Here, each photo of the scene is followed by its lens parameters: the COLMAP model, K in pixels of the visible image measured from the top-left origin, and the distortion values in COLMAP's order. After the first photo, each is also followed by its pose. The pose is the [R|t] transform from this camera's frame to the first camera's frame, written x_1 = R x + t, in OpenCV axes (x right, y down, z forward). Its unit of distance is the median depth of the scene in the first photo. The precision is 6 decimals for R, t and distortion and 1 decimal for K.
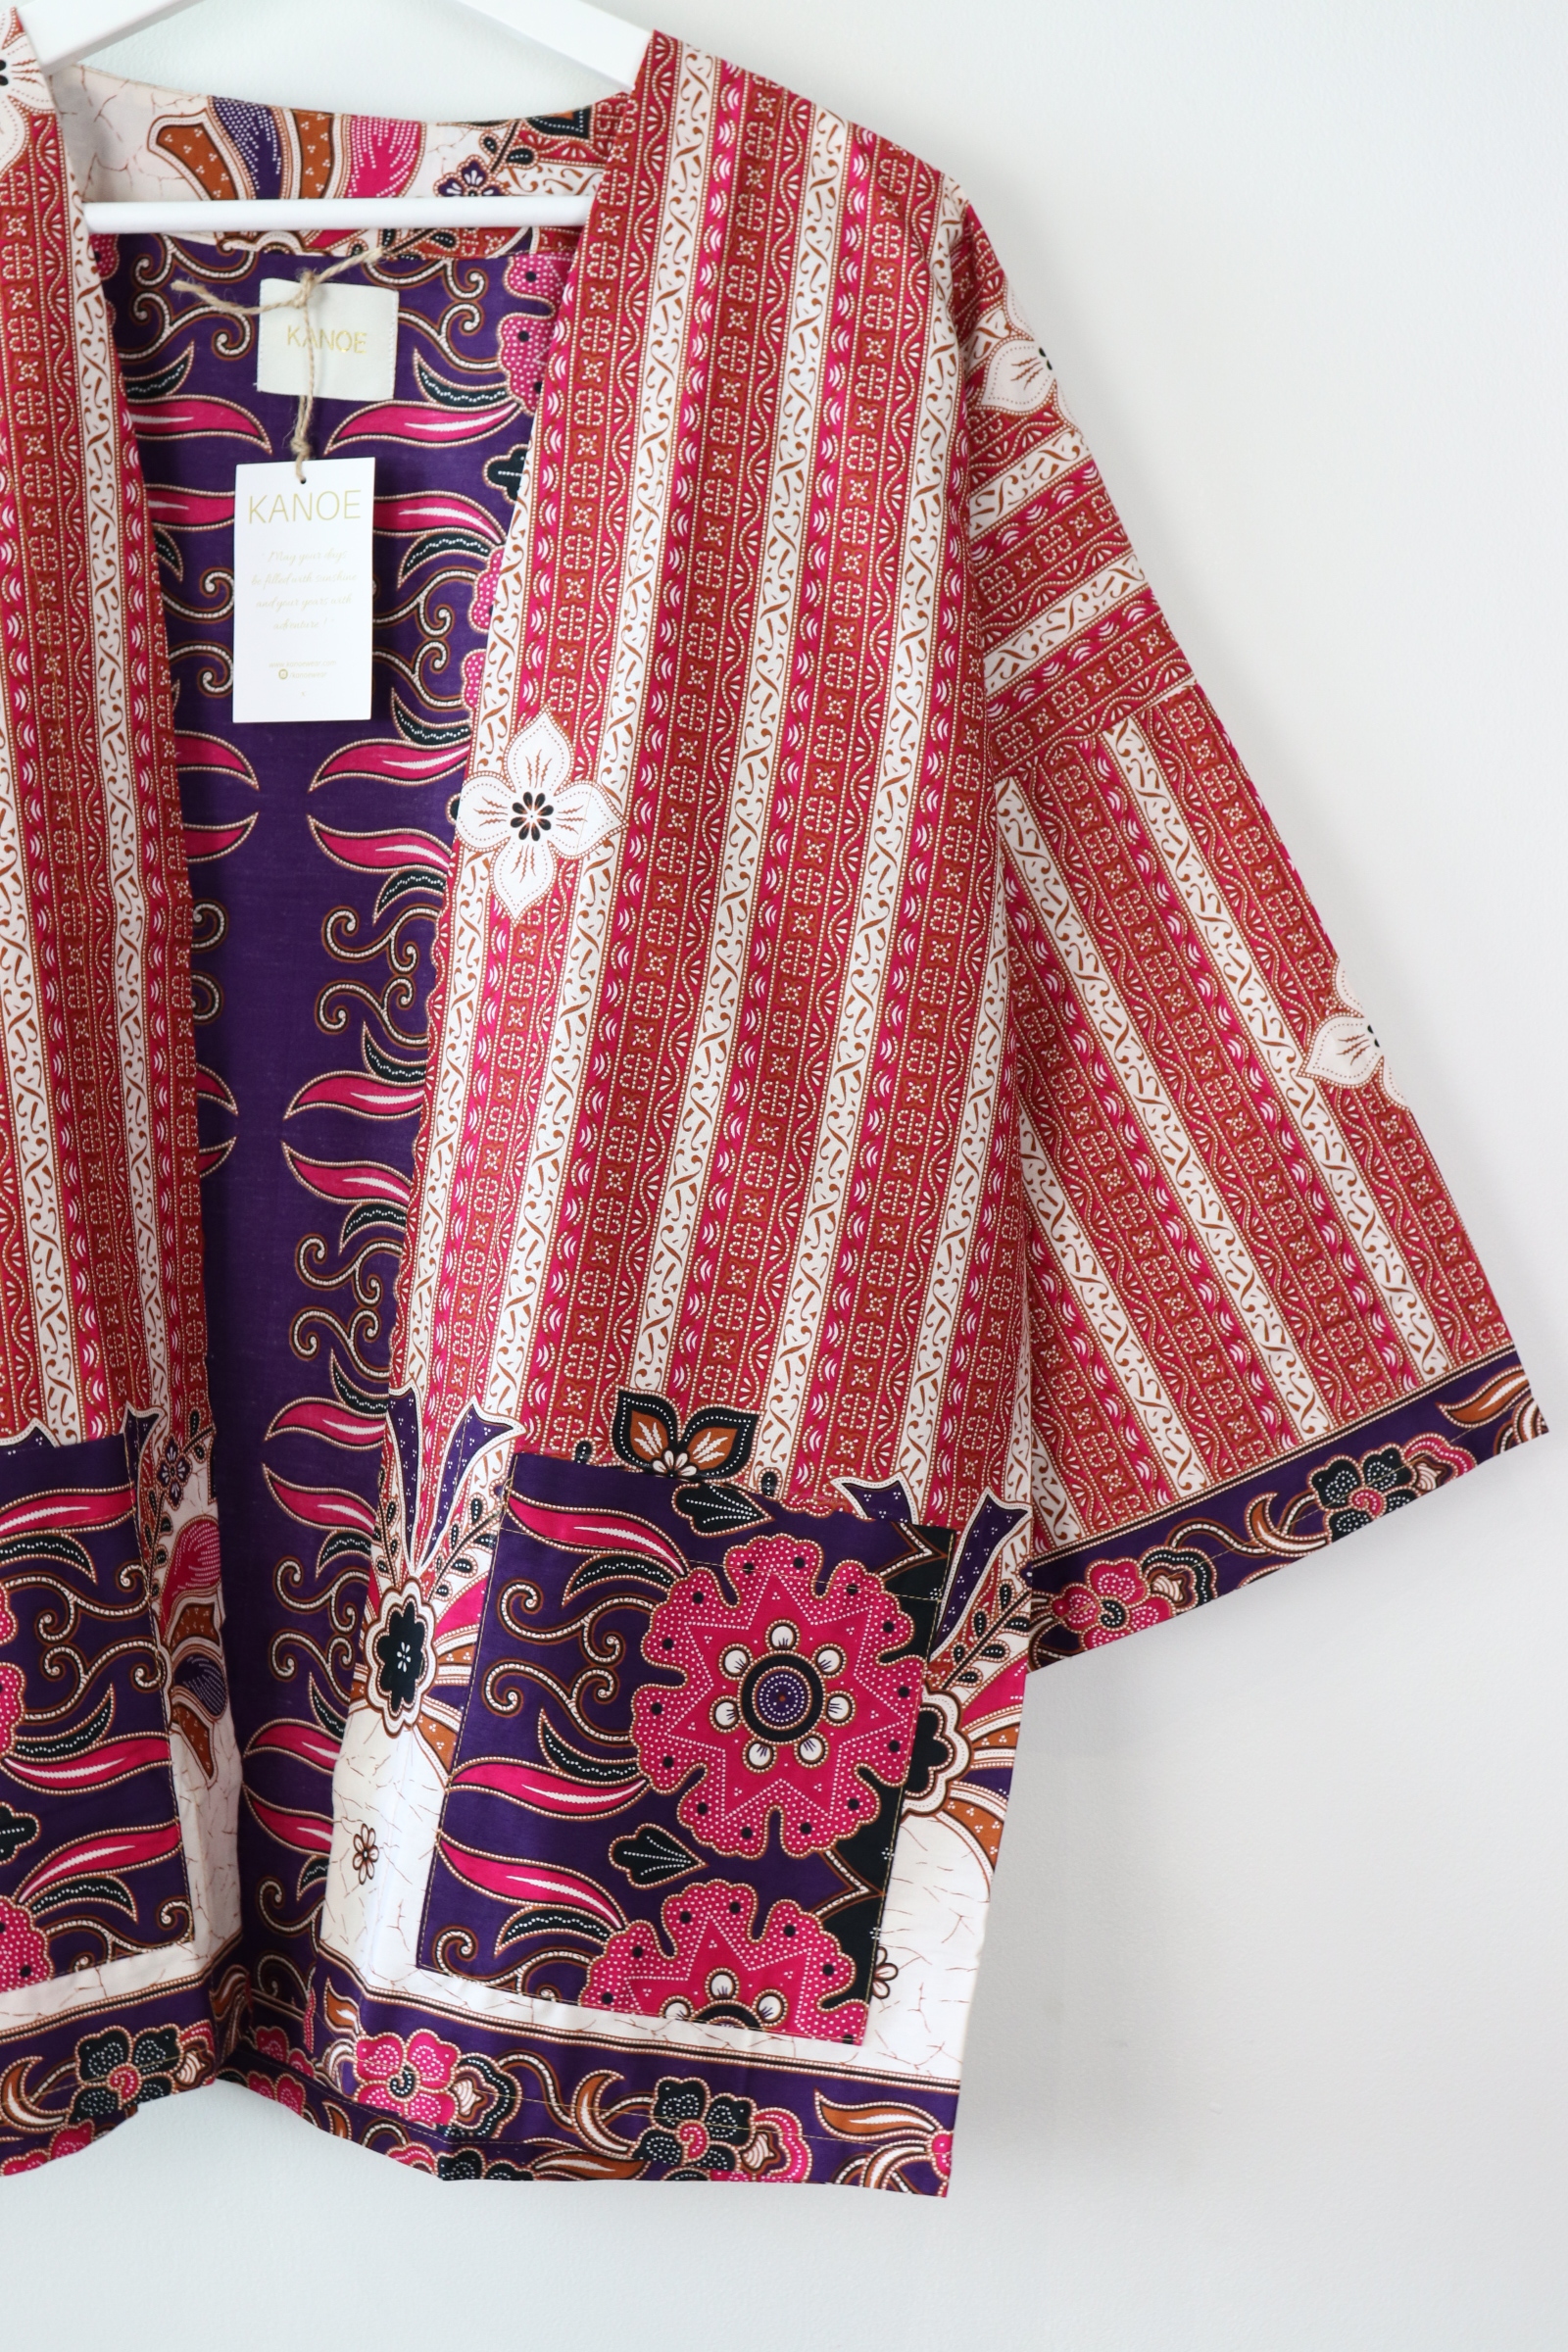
lens RADIAL K [[2855.7, 0, 784.0], [0, 2855.7, 1176.0], [0, 0, 1]] dist [-0.035644, 0.247521]
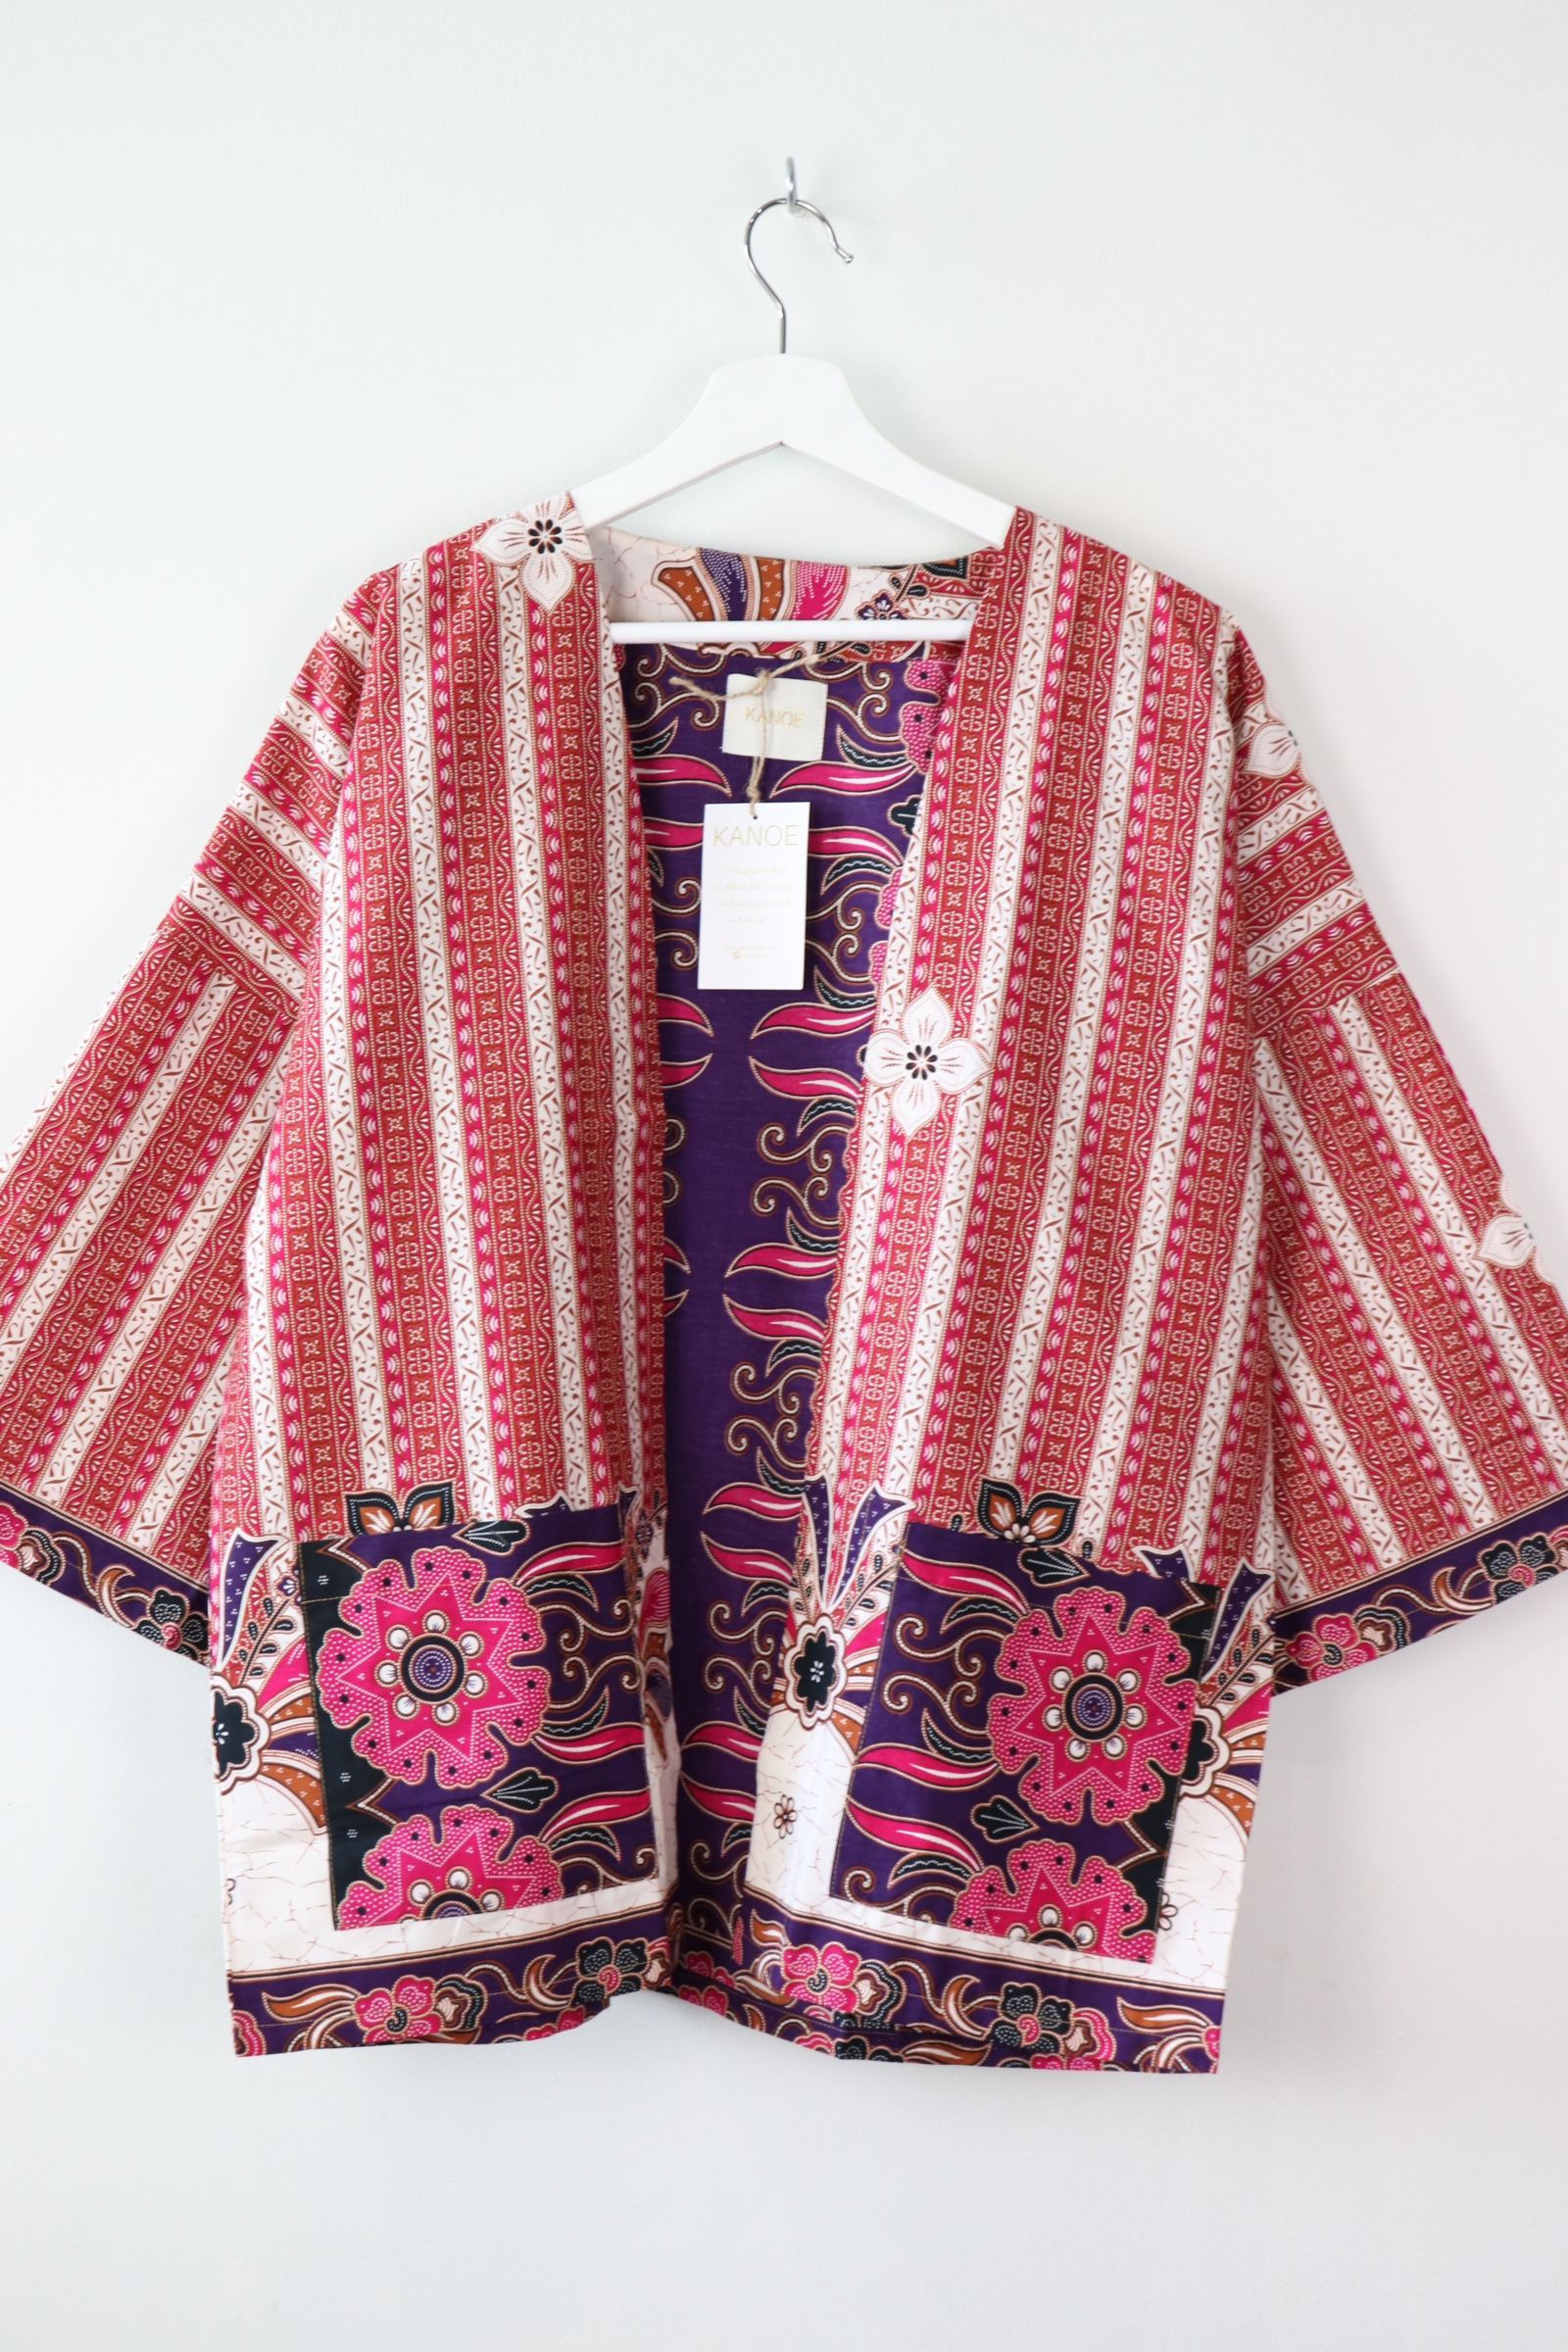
lens RADIAL K [[2791.7, 0, 784.0], [0, 2791.7, 1176.0], [0, 0, 1]] dist [-0.048726, 0.259519]
pose [[0.999506, 0.017659, -0.026015, -0.117557], [-0.019116, 0.998200, -0.056839, 0.007348], [0.024964, 0.057308, 0.998044, -0.347554]]
